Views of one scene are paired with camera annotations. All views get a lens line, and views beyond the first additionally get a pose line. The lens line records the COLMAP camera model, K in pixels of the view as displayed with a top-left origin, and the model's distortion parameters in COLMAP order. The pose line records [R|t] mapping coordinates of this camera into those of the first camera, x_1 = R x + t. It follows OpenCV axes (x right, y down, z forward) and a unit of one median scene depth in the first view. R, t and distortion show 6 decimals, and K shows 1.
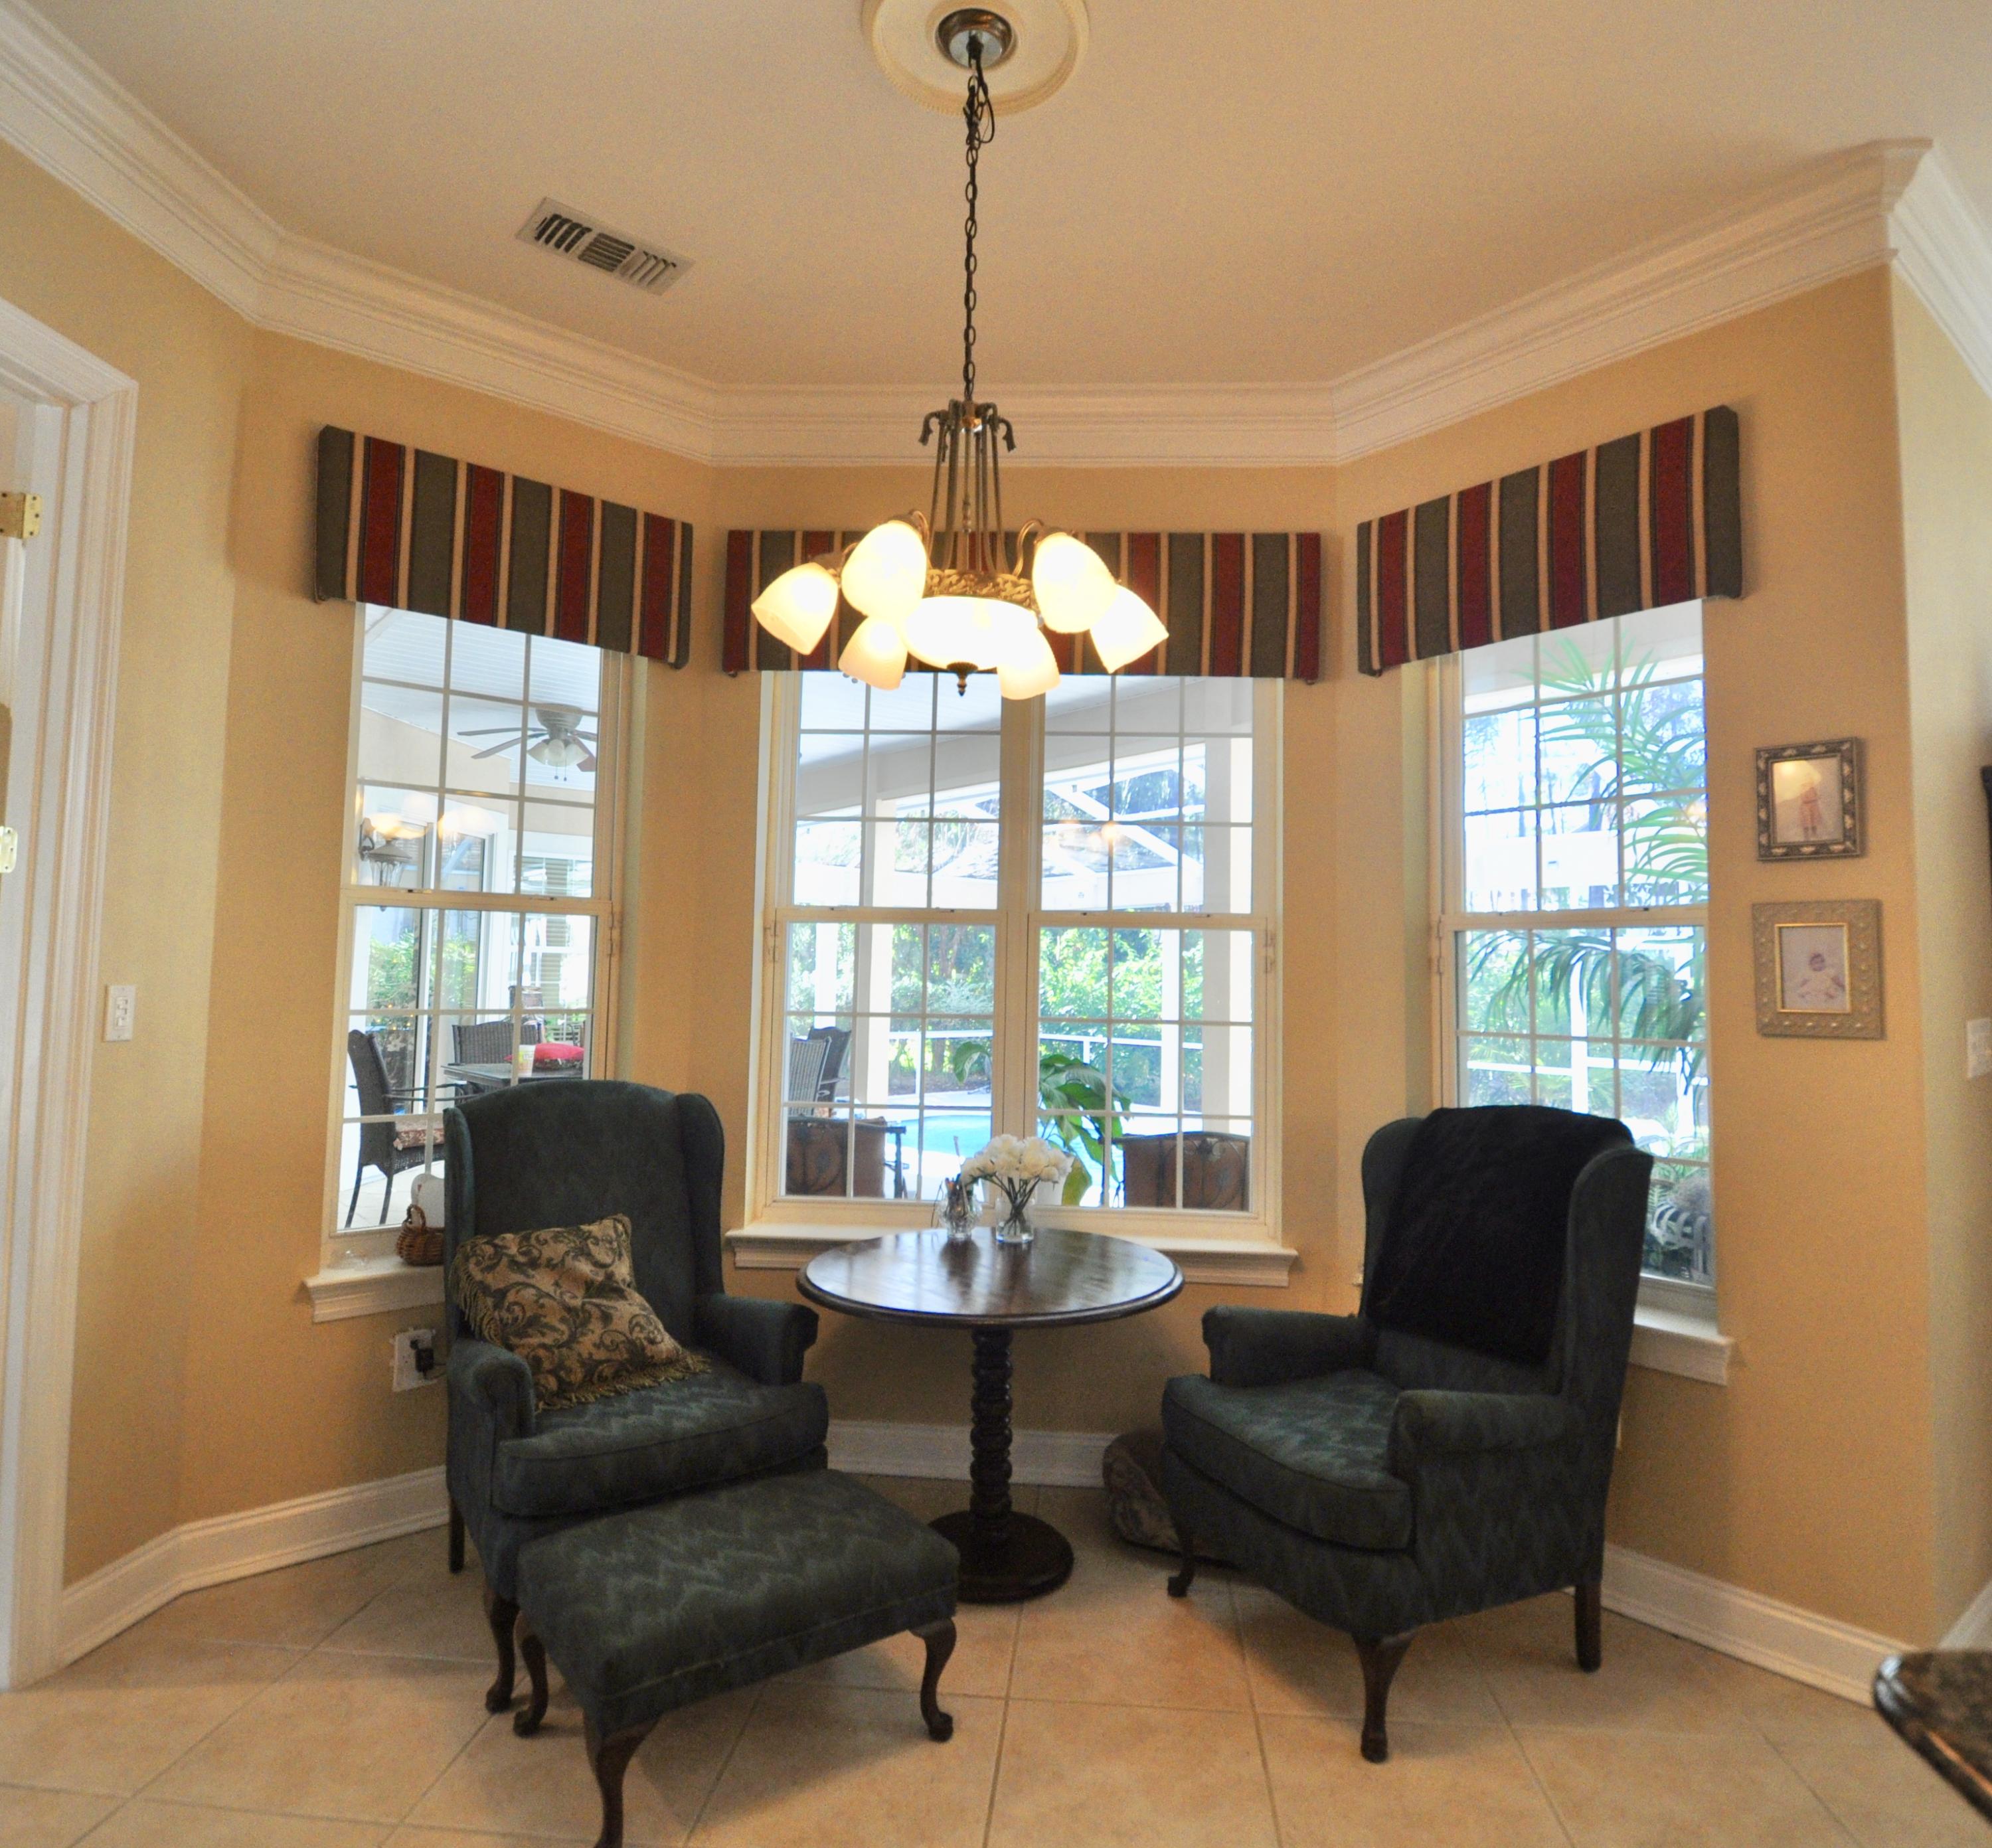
lens RADIAL K [[1227.0, 0, 998.1], [0, 1227.0, 915.1], [0, 0, 1]] dist [0.037012, -0.059413]
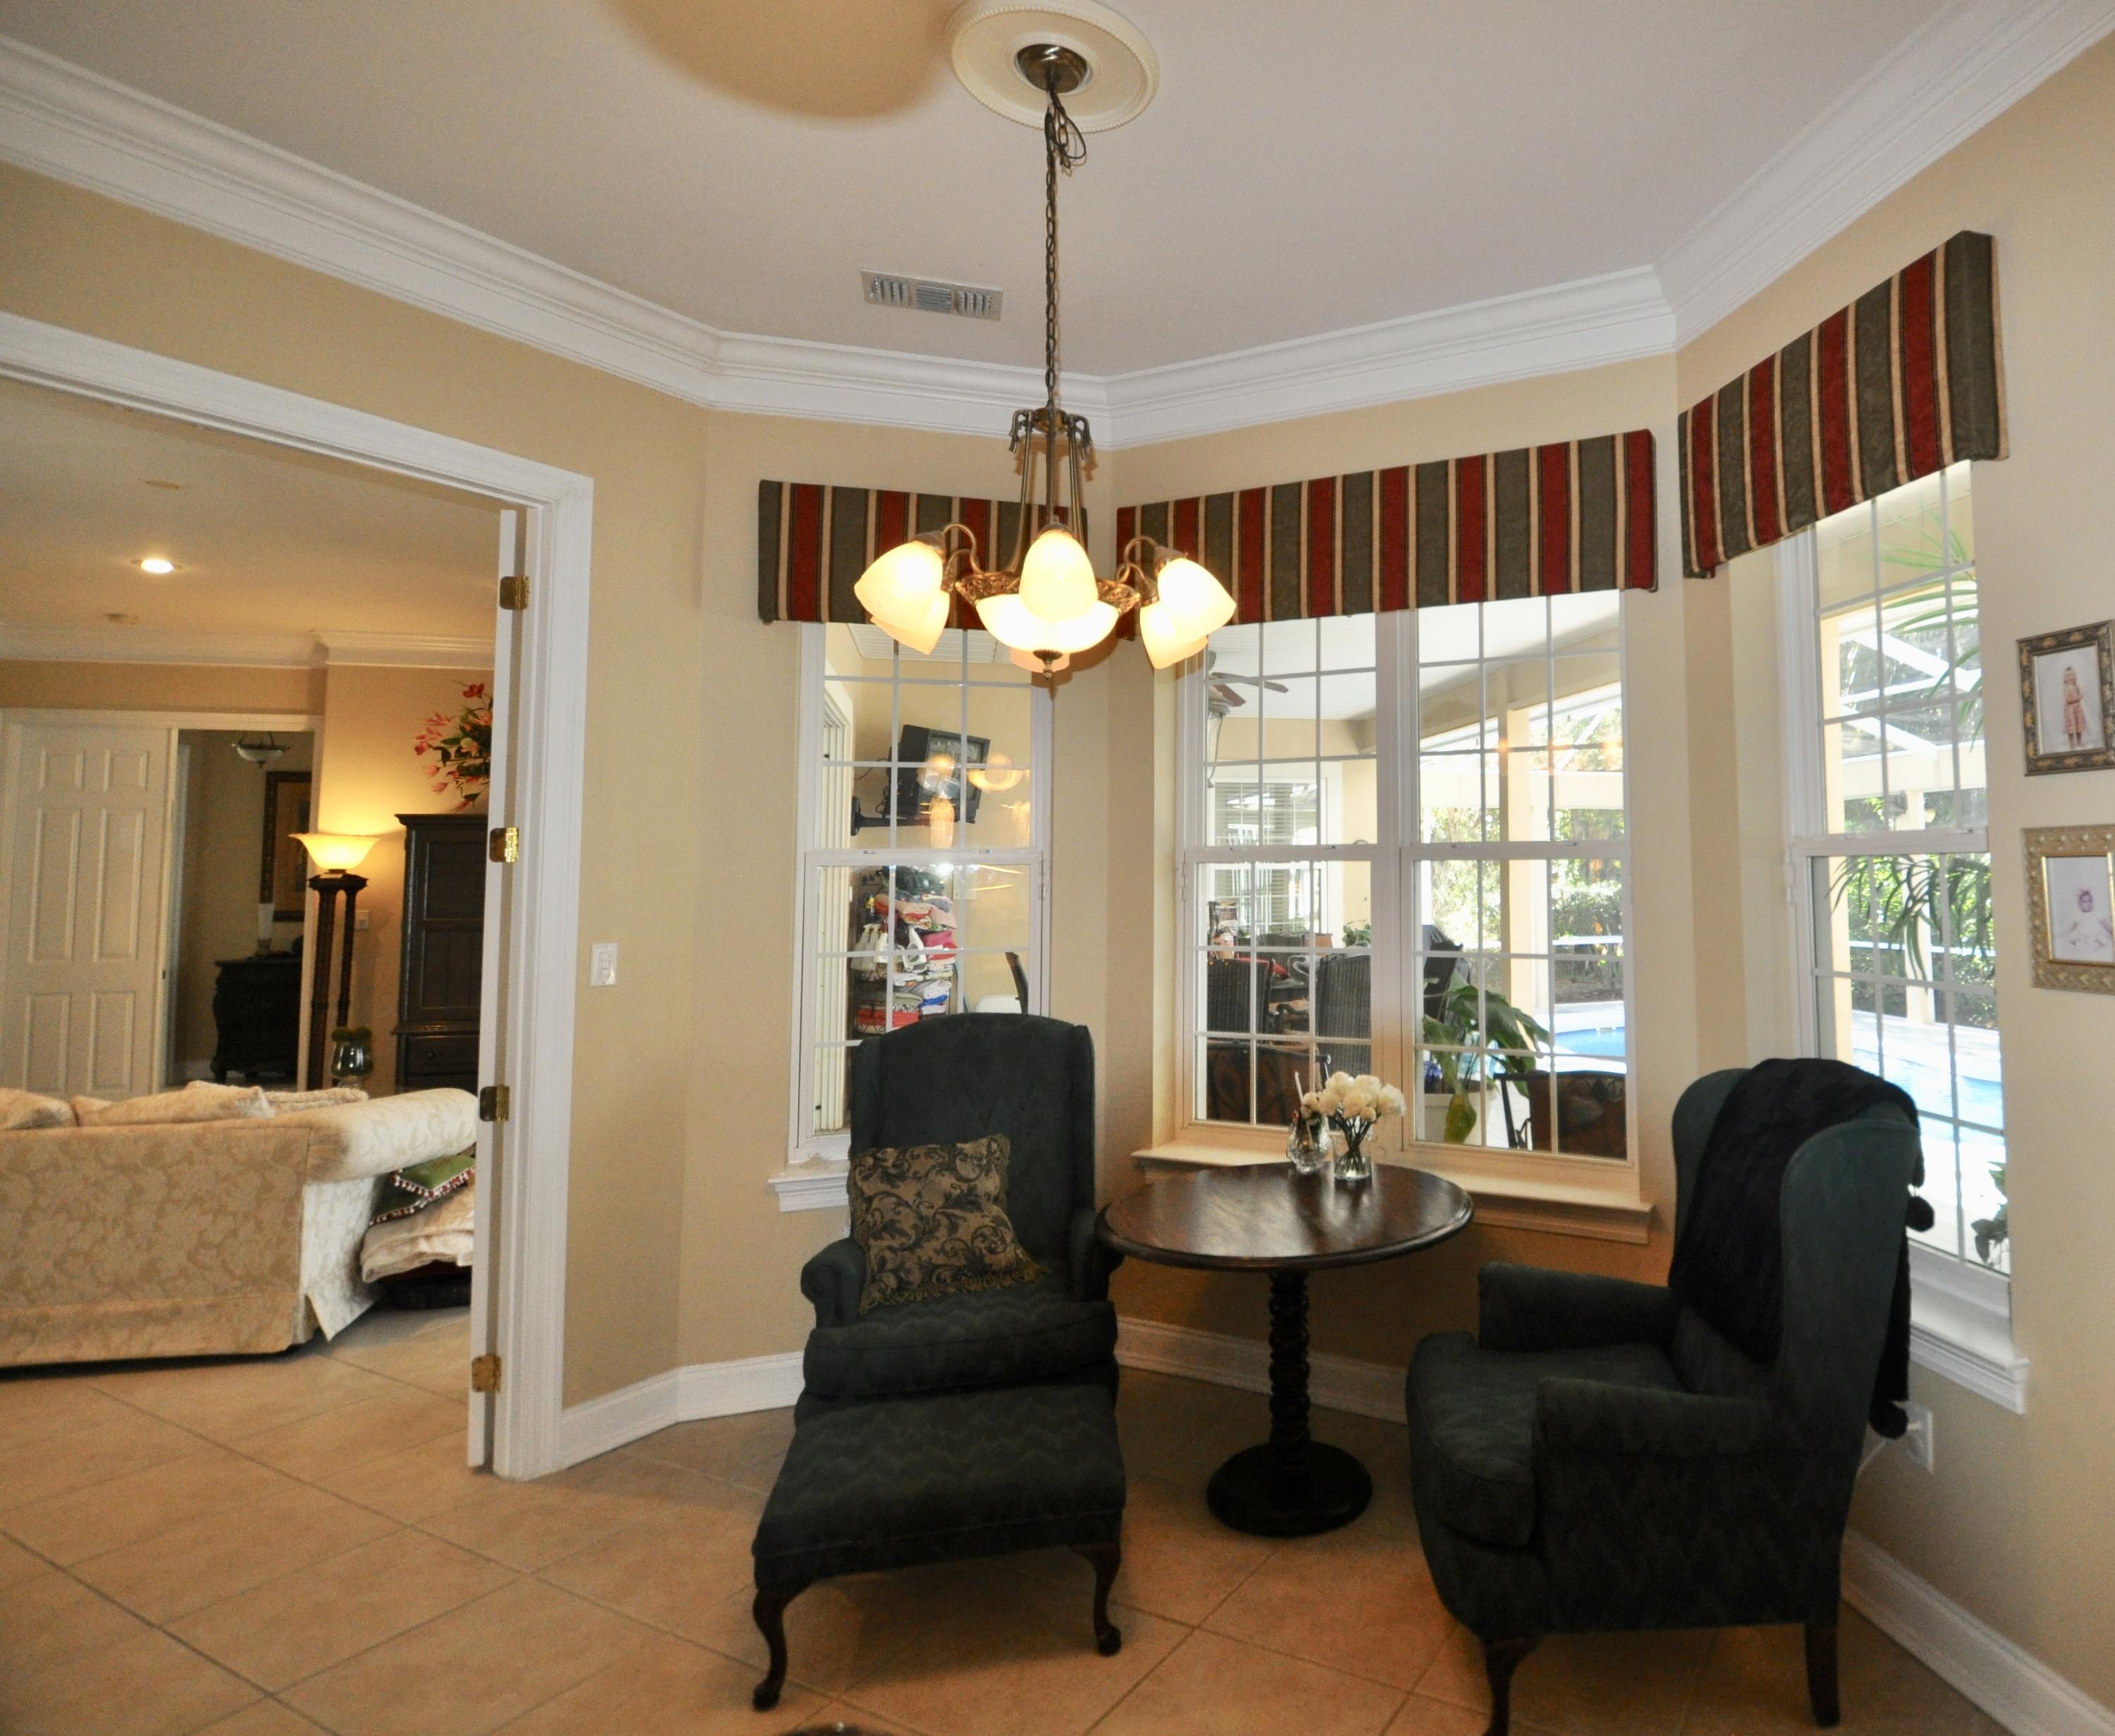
lens RADIAL K [[1231.1, 0, 1397.1], [0, 1231.1, 799.3], [0, 0, 1]] dist [0.002755, -0.017110]
pose [[0.932784, -0.048093, -0.357212, 0.499519], [0.046199, 0.998836, -0.013839, -0.035473], [0.357462, -0.003594, 0.933921, 0.083944]]
